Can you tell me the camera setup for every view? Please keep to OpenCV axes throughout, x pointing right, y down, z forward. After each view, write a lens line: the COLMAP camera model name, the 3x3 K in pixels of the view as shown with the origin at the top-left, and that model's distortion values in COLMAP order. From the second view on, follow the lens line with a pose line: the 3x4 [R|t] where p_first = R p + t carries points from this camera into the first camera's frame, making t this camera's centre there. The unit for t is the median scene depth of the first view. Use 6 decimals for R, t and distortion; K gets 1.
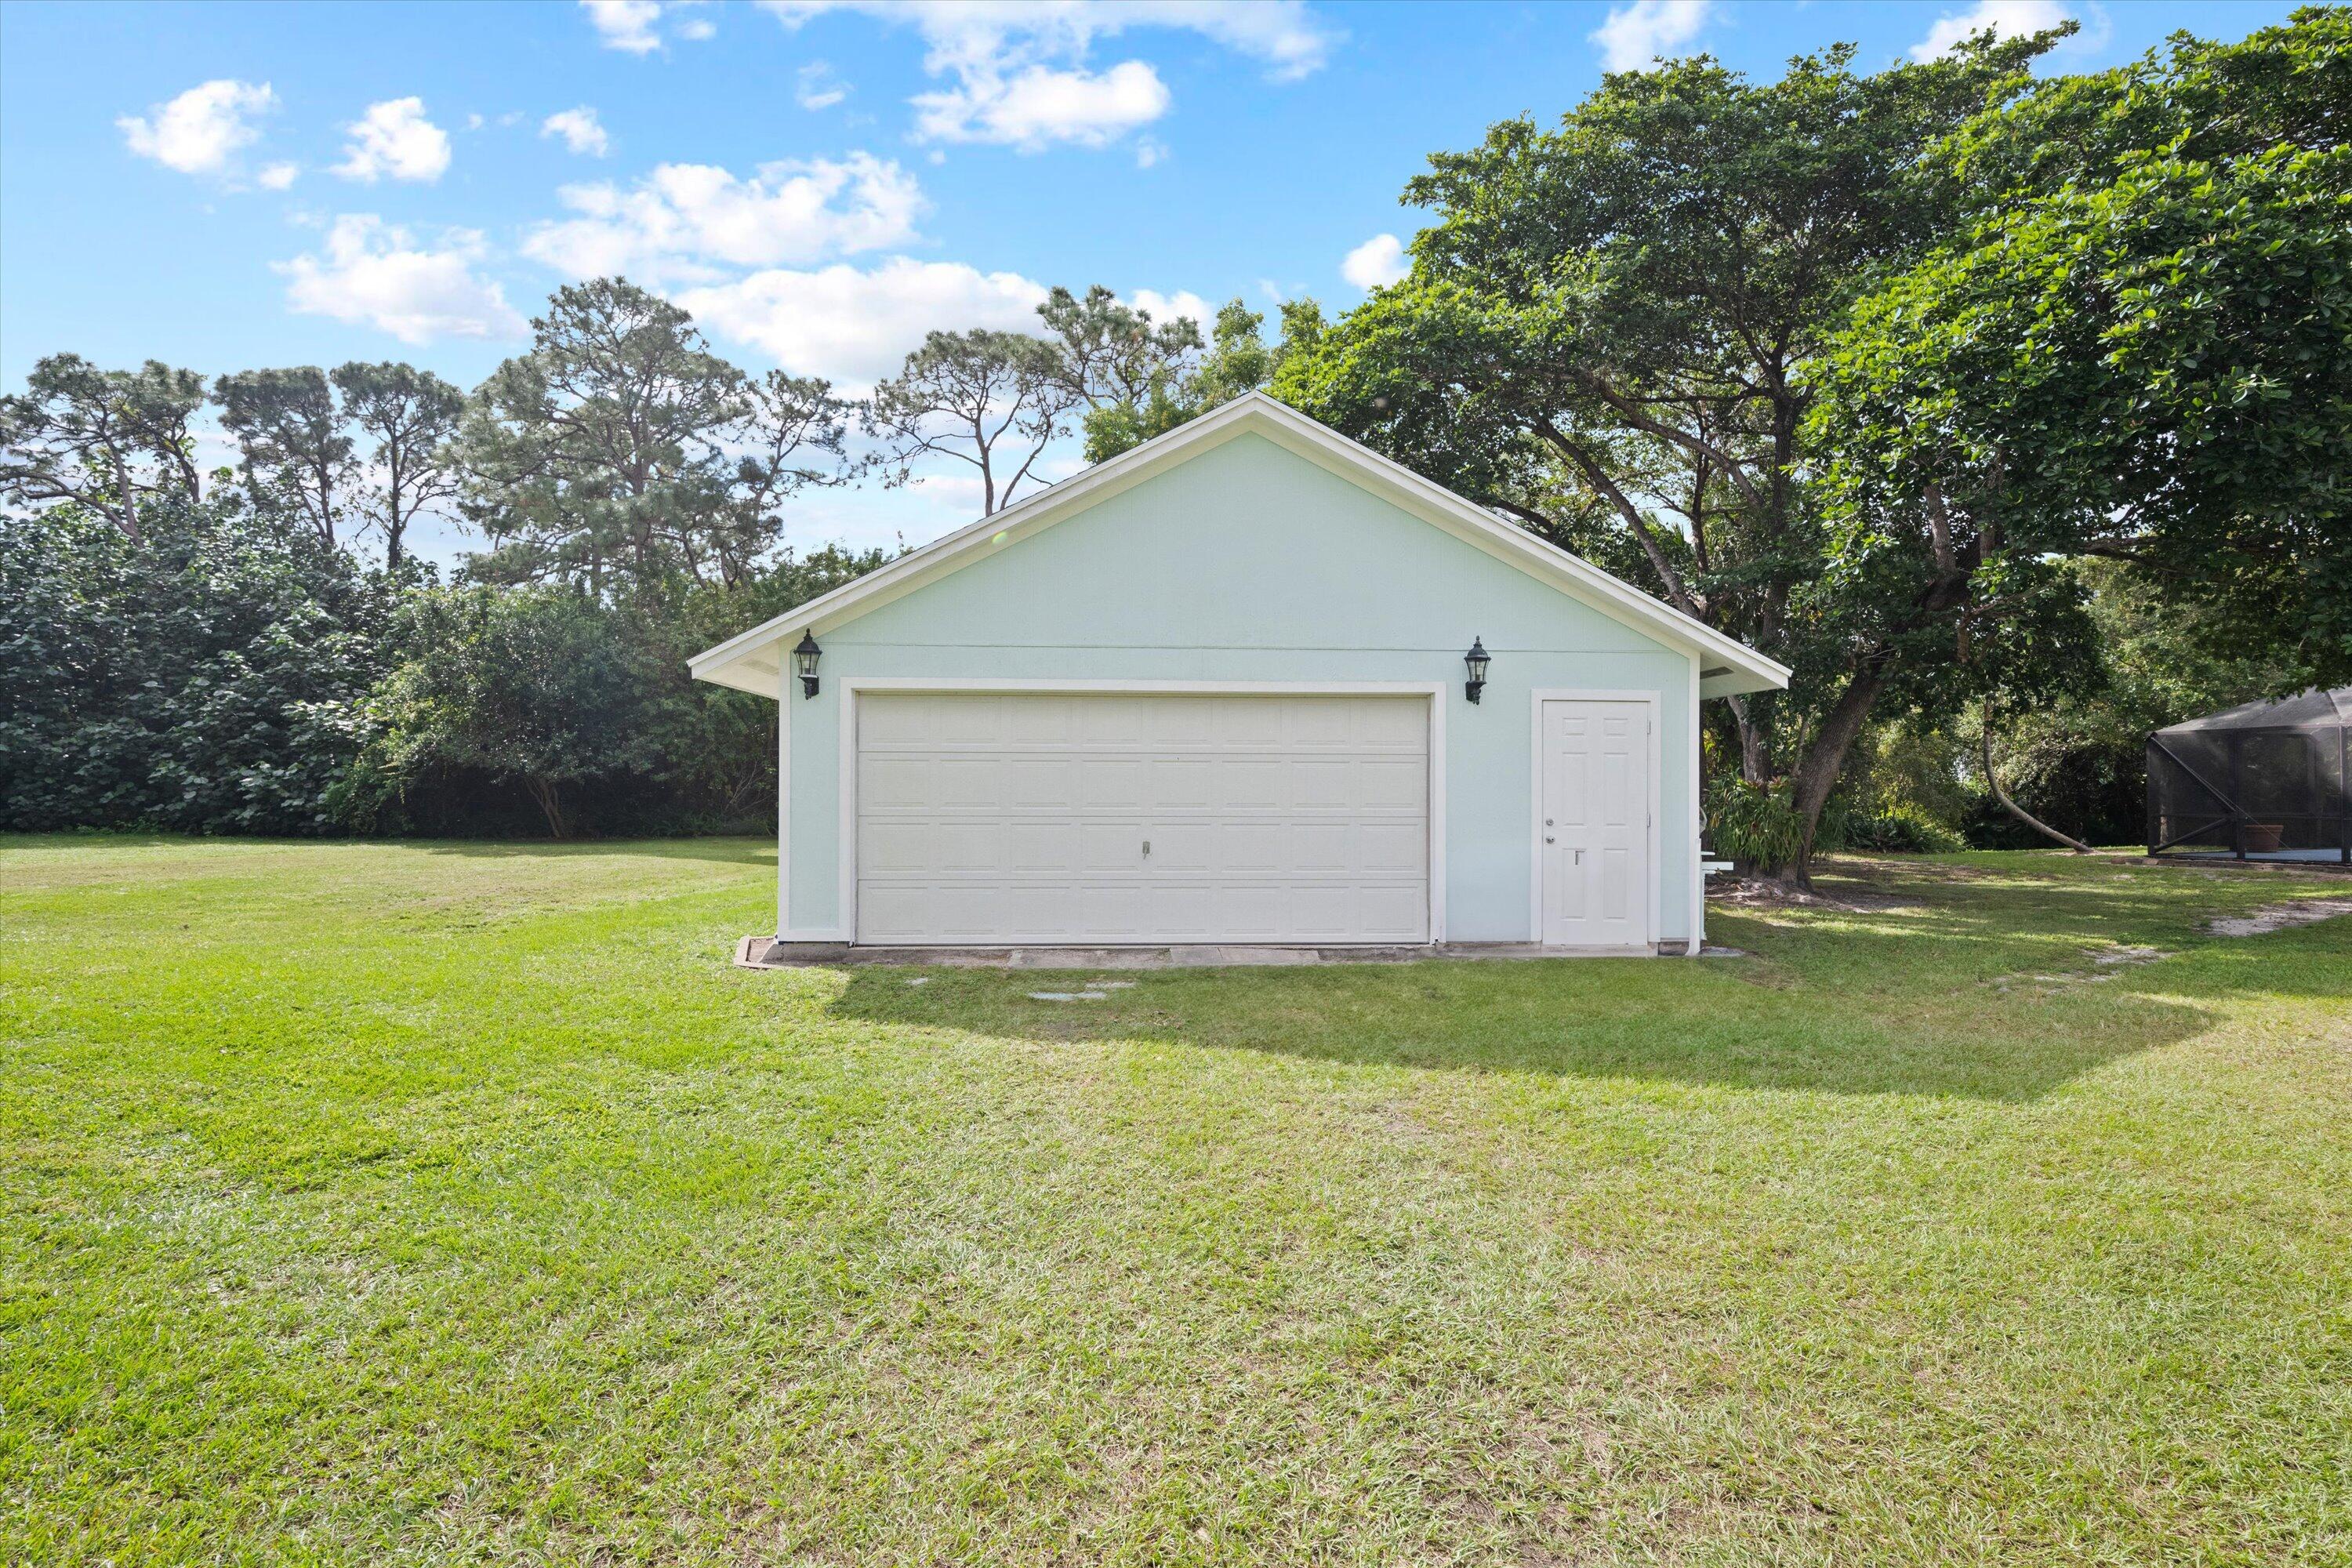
lens RADIAL K [[1153.6, 0, 1179.6], [0, 1153.6, 775.8], [0, 0, 1]] dist [-0.001708, -0.000019]
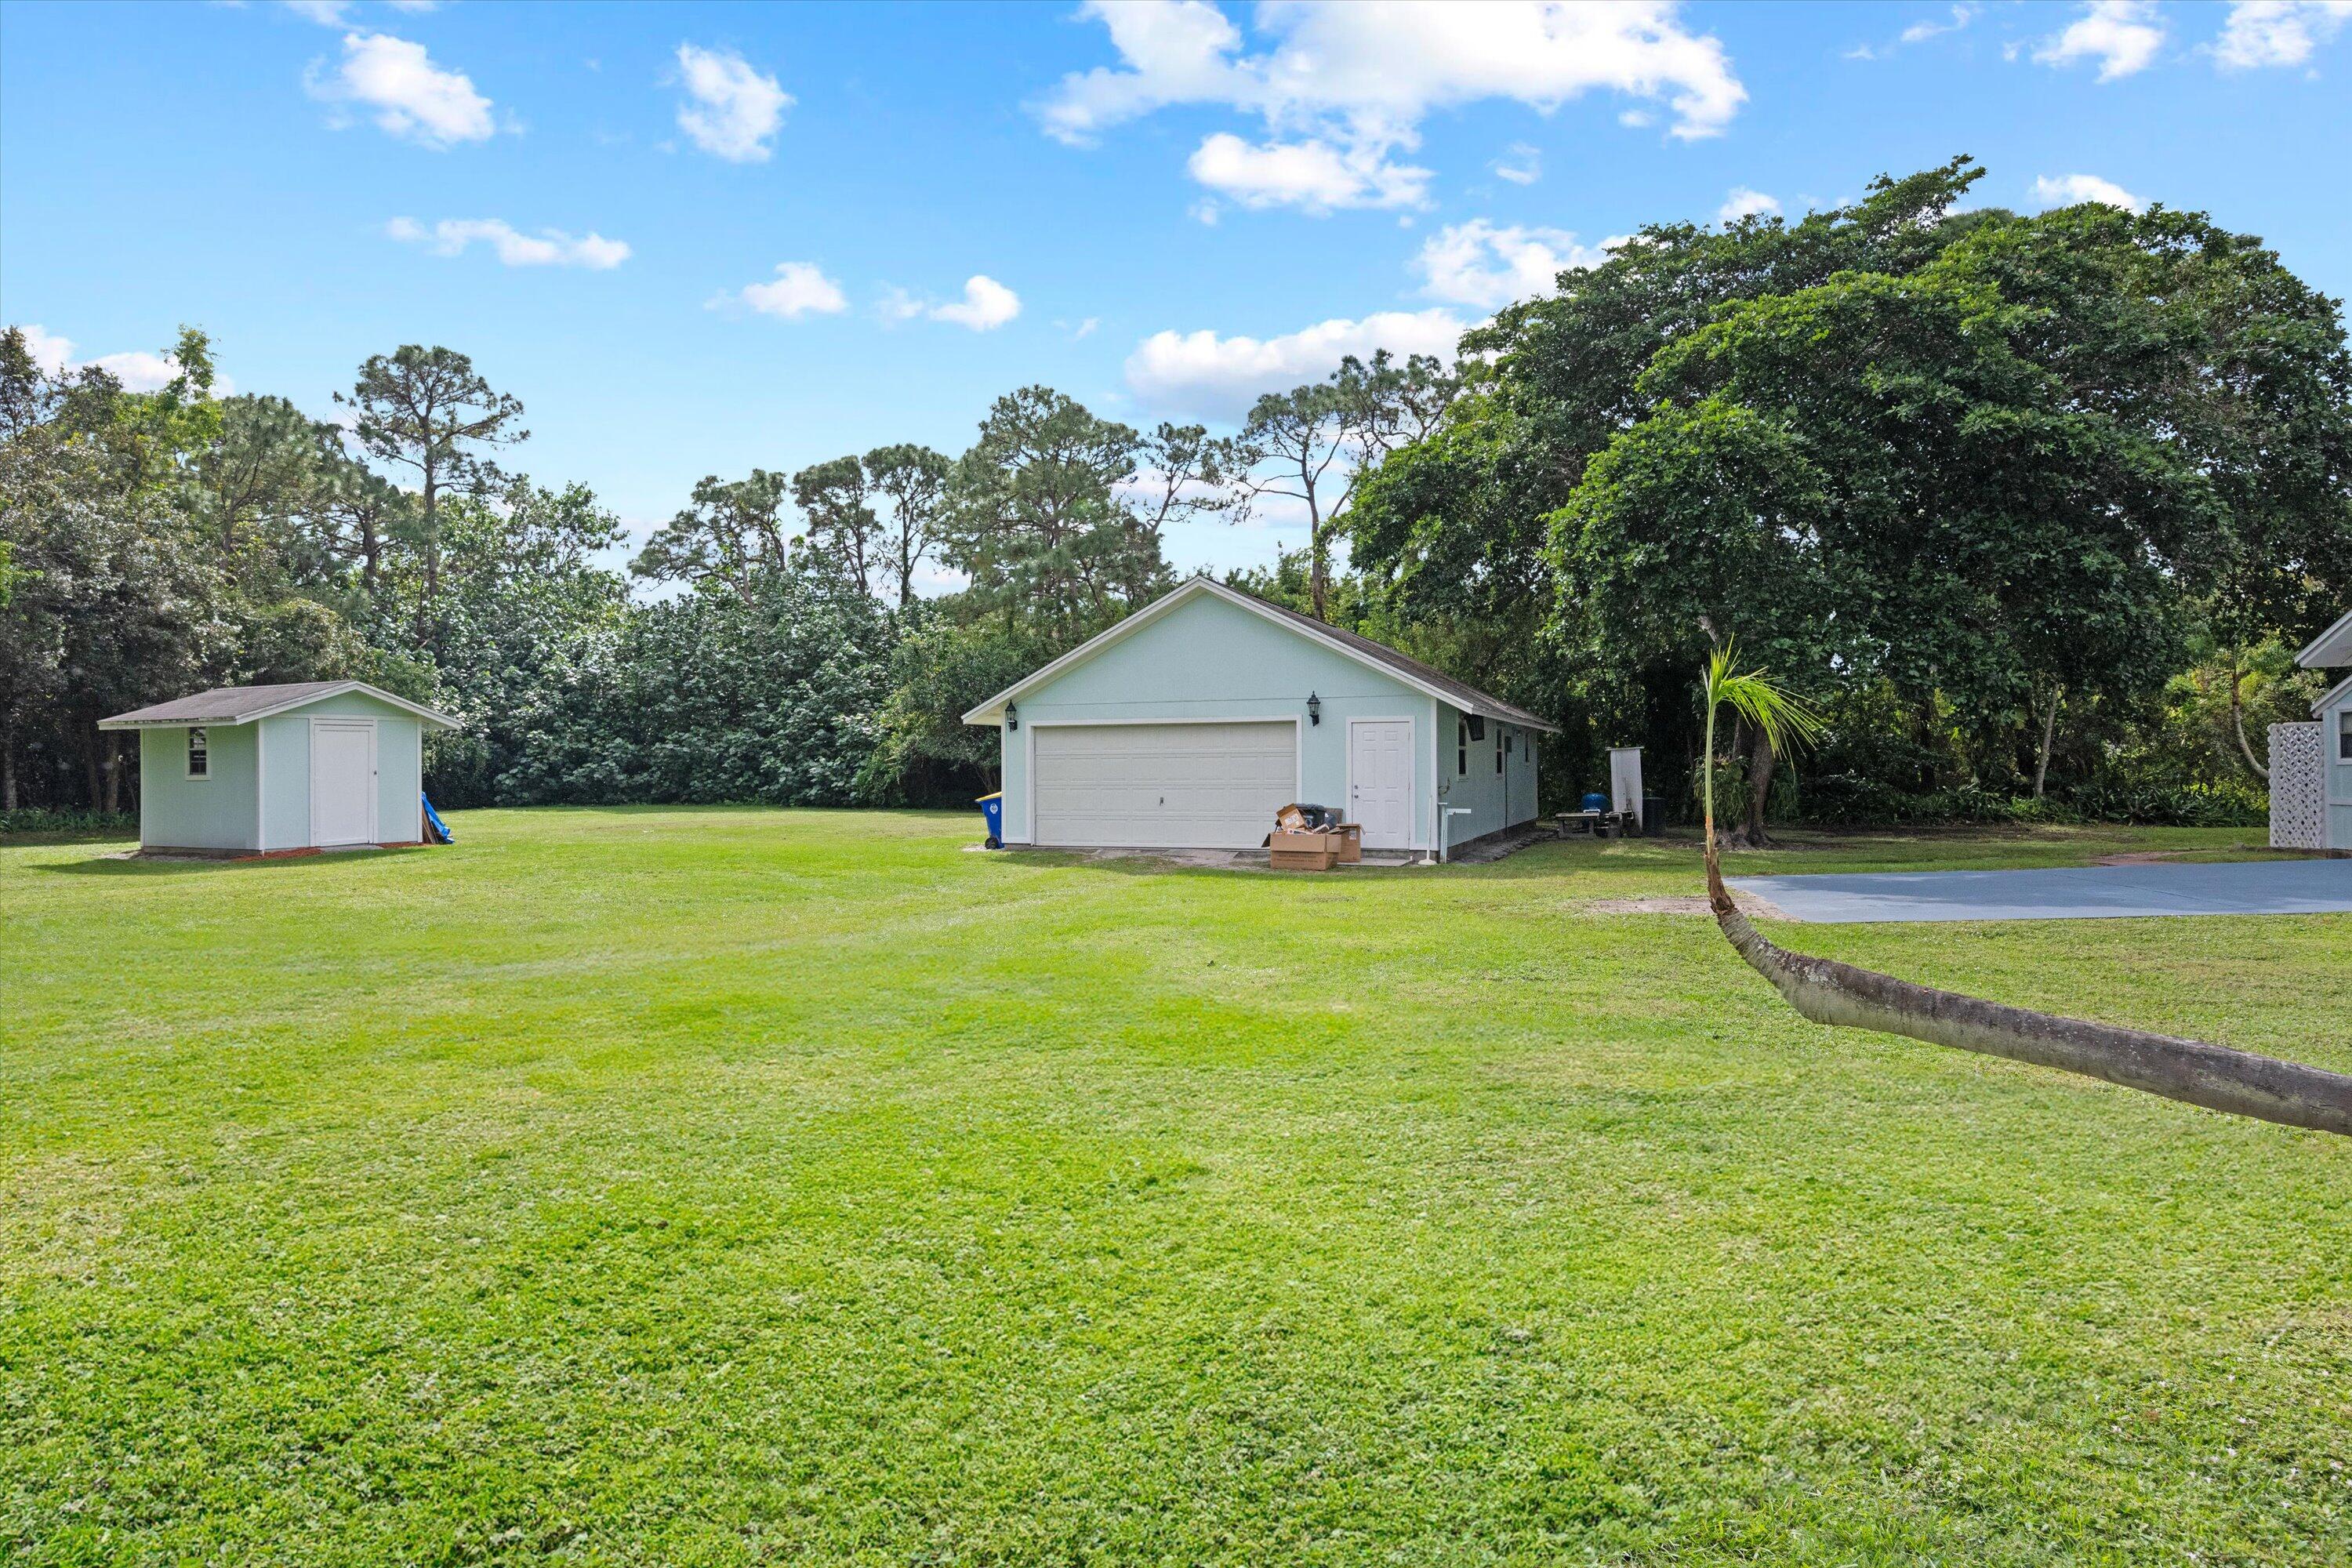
lens RADIAL K [[1385.5, 0, 1181.1], [0, 1385.5, 750.6], [0, 0, 1]] dist [0.001652, 0.000237]
pose [[0.910633, -0.013993, -0.412979, 0.294801], [0.012756, 0.999902, -0.005753, -0.003120], [0.413019, -0.000029, 0.910723, -0.351810]]
